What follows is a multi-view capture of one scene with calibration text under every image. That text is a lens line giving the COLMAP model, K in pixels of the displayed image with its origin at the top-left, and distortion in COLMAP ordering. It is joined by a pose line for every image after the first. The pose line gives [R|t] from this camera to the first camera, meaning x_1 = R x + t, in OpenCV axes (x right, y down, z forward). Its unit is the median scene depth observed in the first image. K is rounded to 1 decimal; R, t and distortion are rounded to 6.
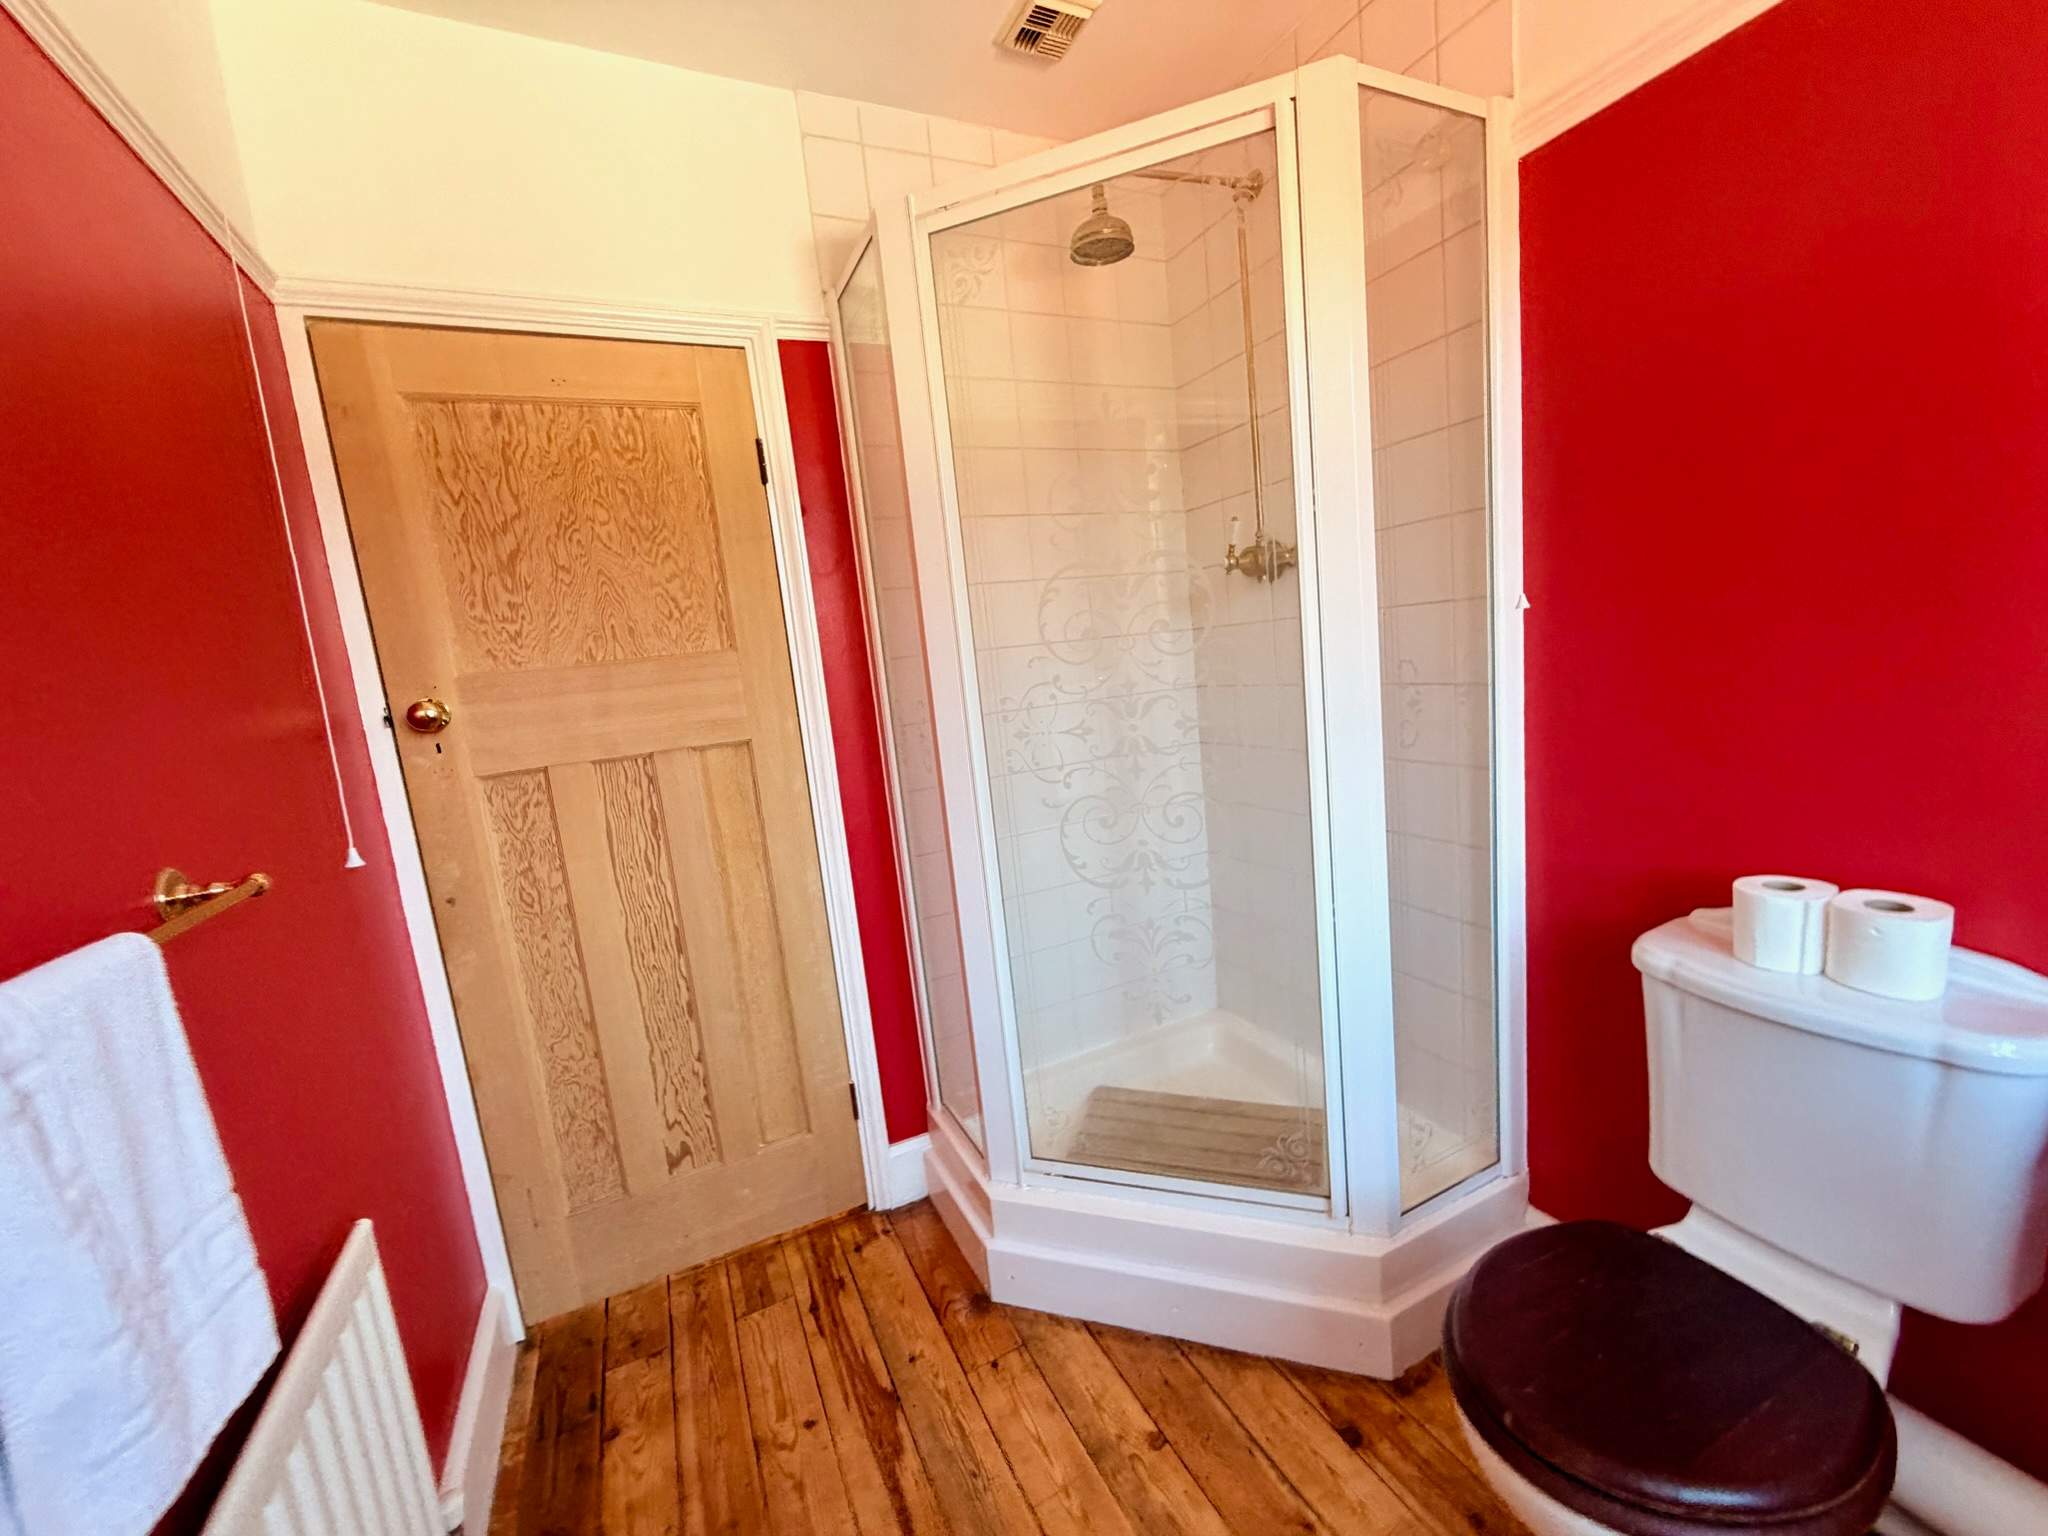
lens RADIAL K [[813.6, 0, 1024.0], [0, 813.6, 768.0], [0, 0, 1]] dist [0.002325, 0.000098]
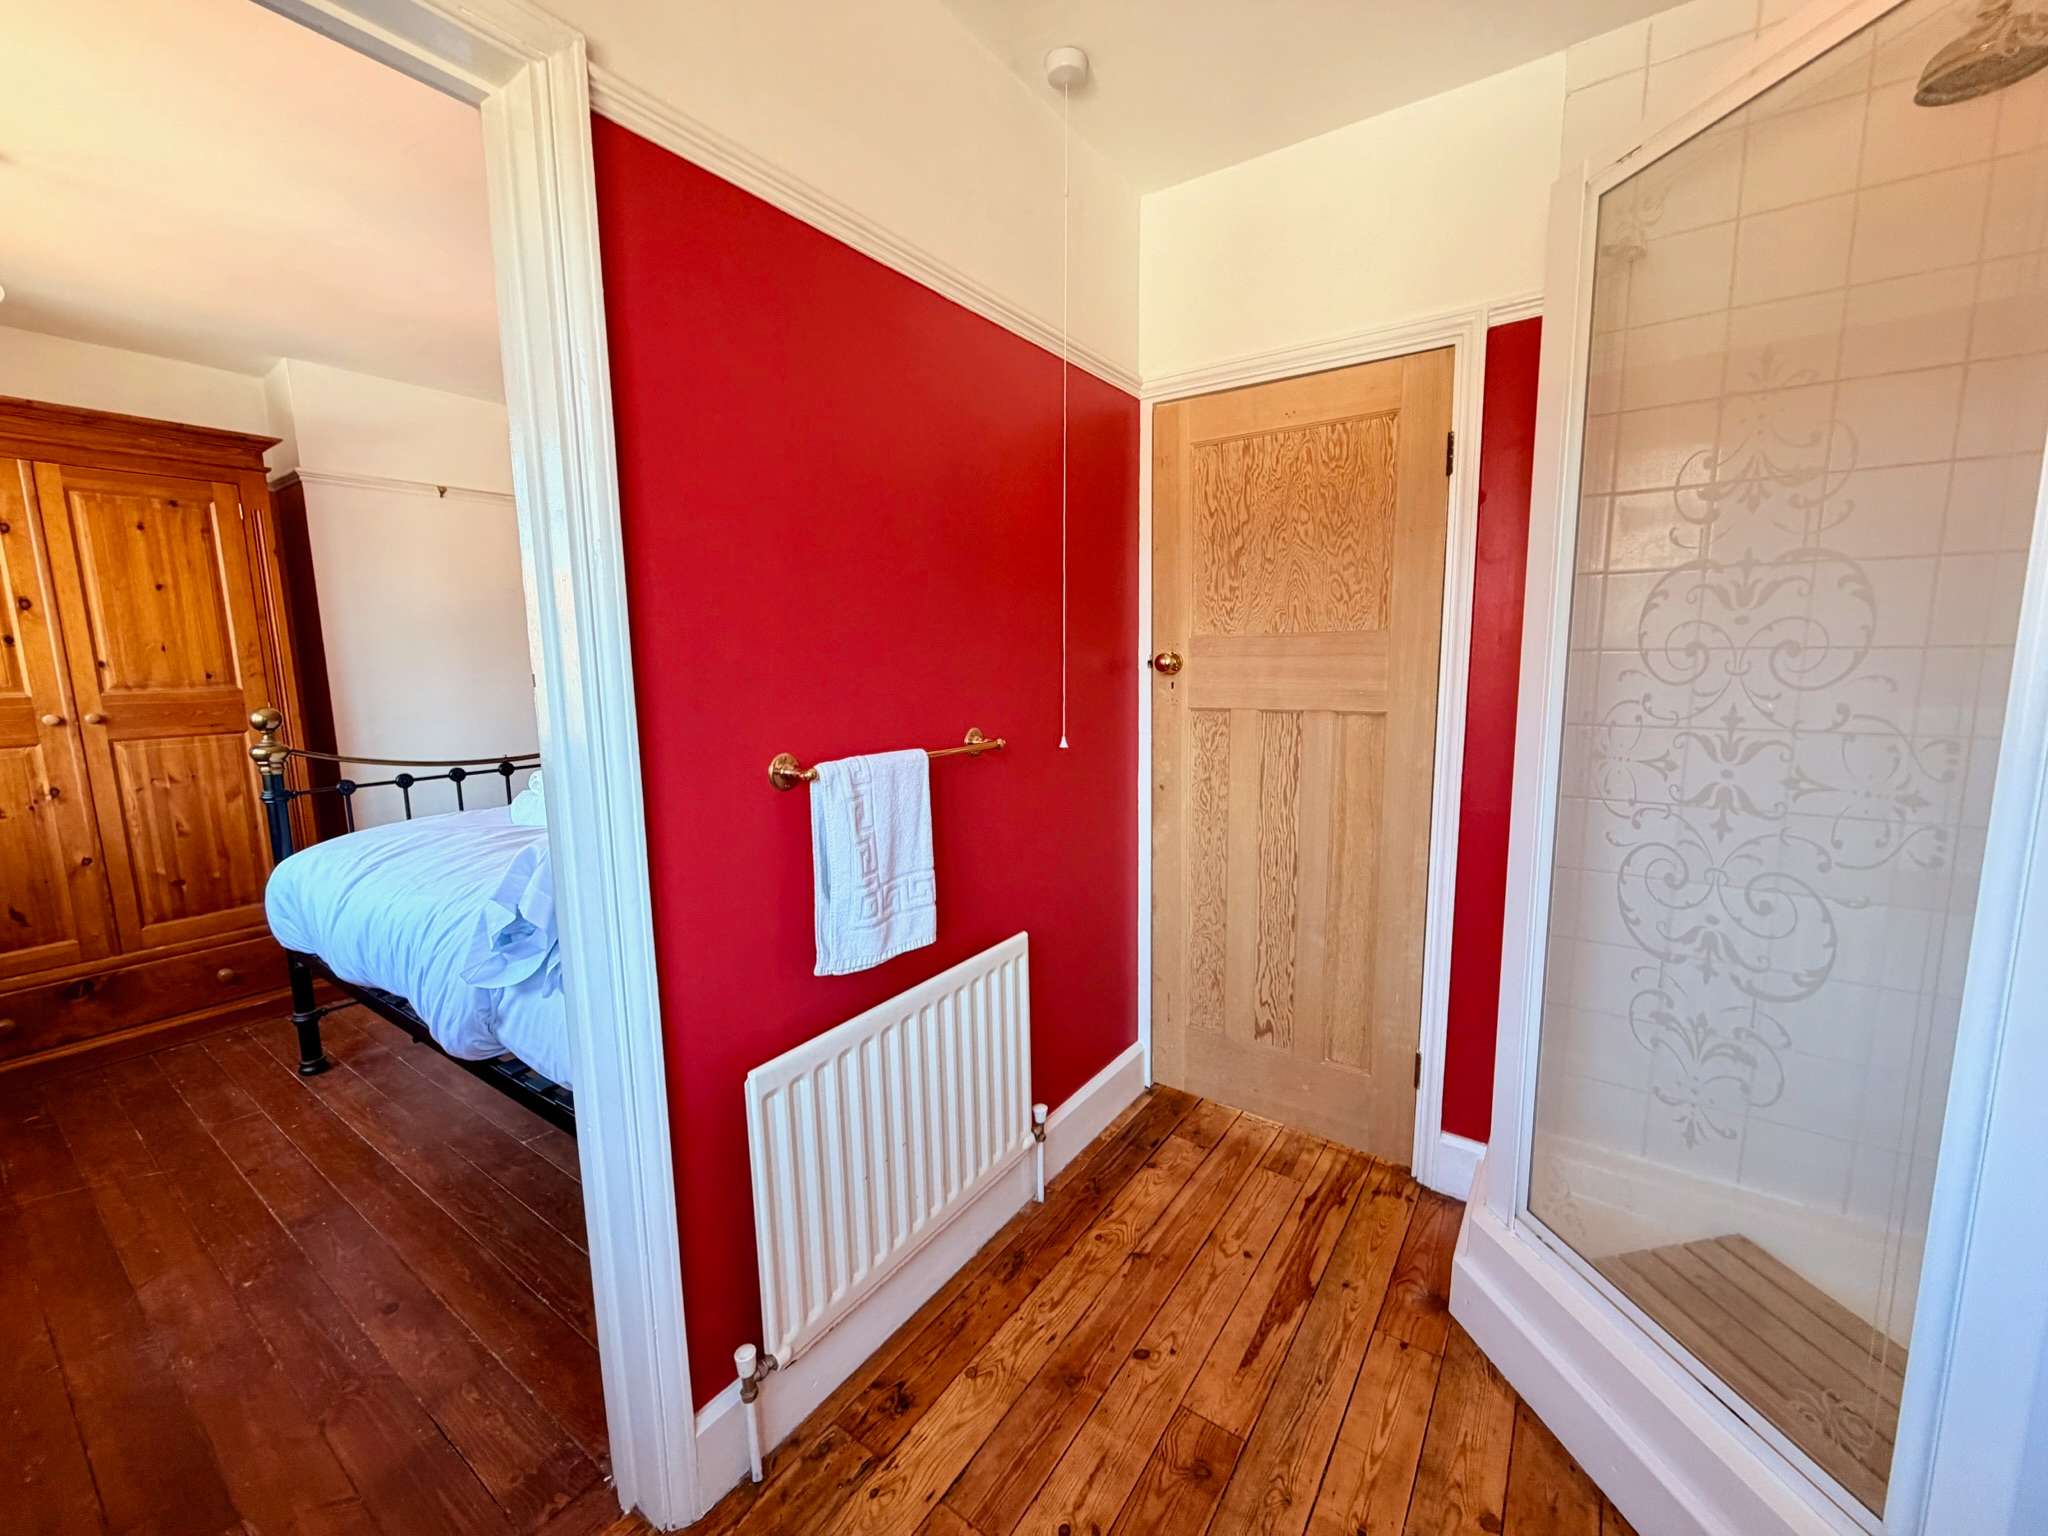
lens RADIAL K [[819.6, 0, 1024.0], [0, 819.6, 768.0], [0, 0, 1]] dist [0.001069, 0.000029]
pose [[0.485851, 0.215473, -0.847066, 0.443159], [-0.156993, 0.974888, 0.157942, -0.068957], [0.859827, 0.056247, 0.507478, 0.015401]]
